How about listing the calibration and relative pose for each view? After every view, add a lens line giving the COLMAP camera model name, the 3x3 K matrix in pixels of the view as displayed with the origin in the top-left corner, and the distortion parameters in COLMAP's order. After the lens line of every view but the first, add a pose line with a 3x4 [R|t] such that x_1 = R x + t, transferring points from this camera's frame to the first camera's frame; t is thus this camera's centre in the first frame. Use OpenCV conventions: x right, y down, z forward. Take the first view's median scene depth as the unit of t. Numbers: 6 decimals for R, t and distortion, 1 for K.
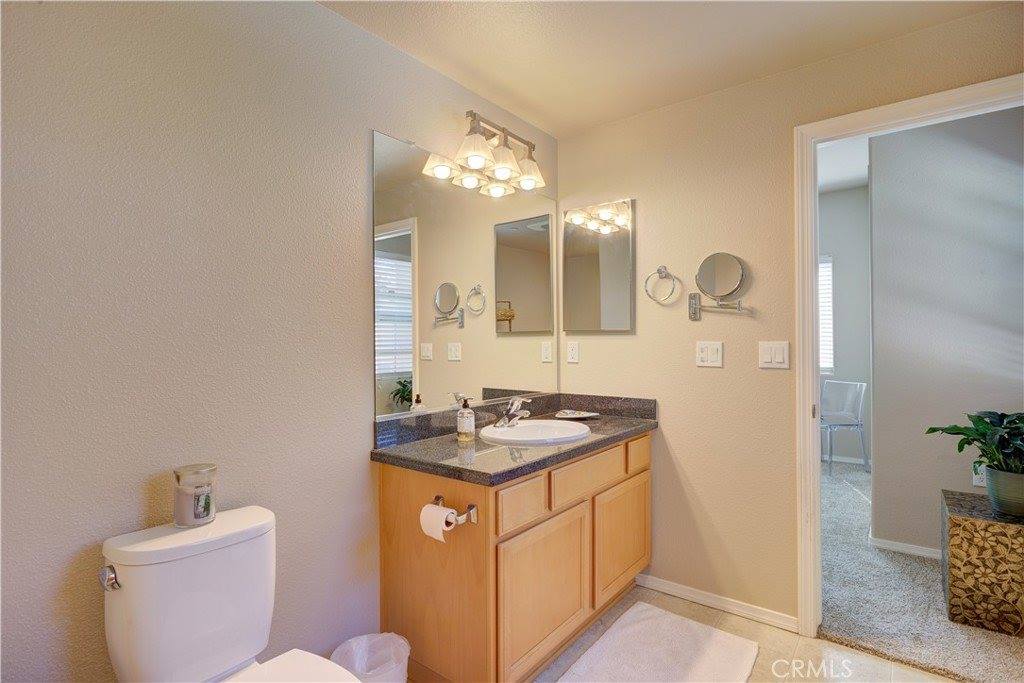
lens RADIAL K [[505.9, 0, 511.5], [0, 505.9, 341.9], [0, 0, 1]] dist [-0.027643, -0.000166]
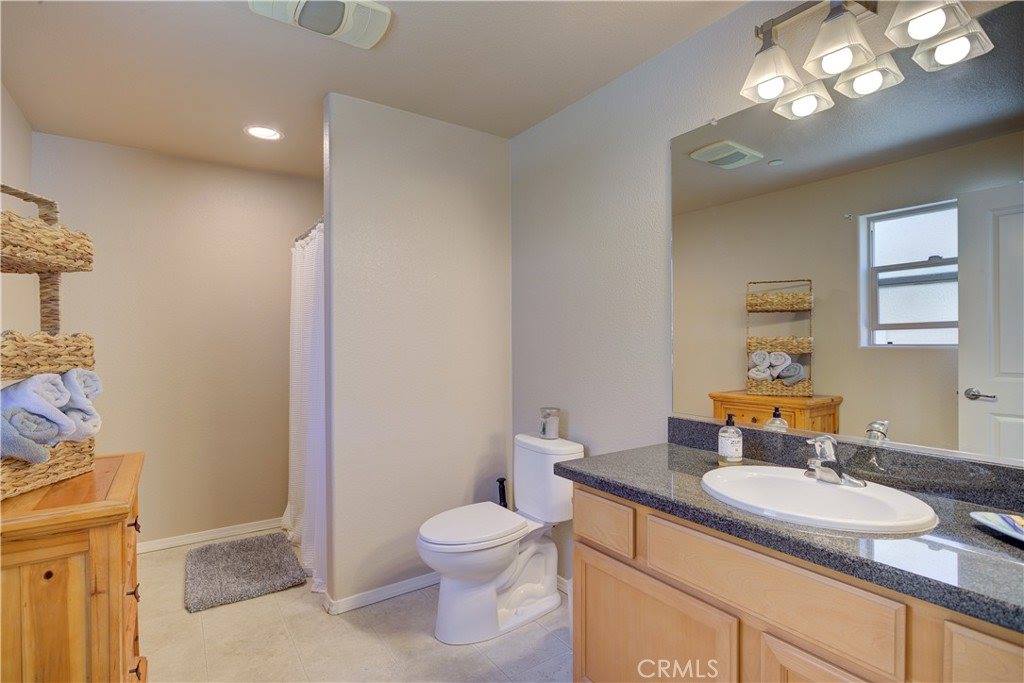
lens RADIAL K [[505.9, 0, 512.7], [0, 505.9, 342.6], [0, 0, 1]] dist [-0.027643, -0.000166]
pose [[-0.309623, 0.008453, -0.950822, 0.769284], [0.006719, 0.999955, 0.006701, -0.006990], [0.950836, -0.004314, -0.309666, 0.930753]]
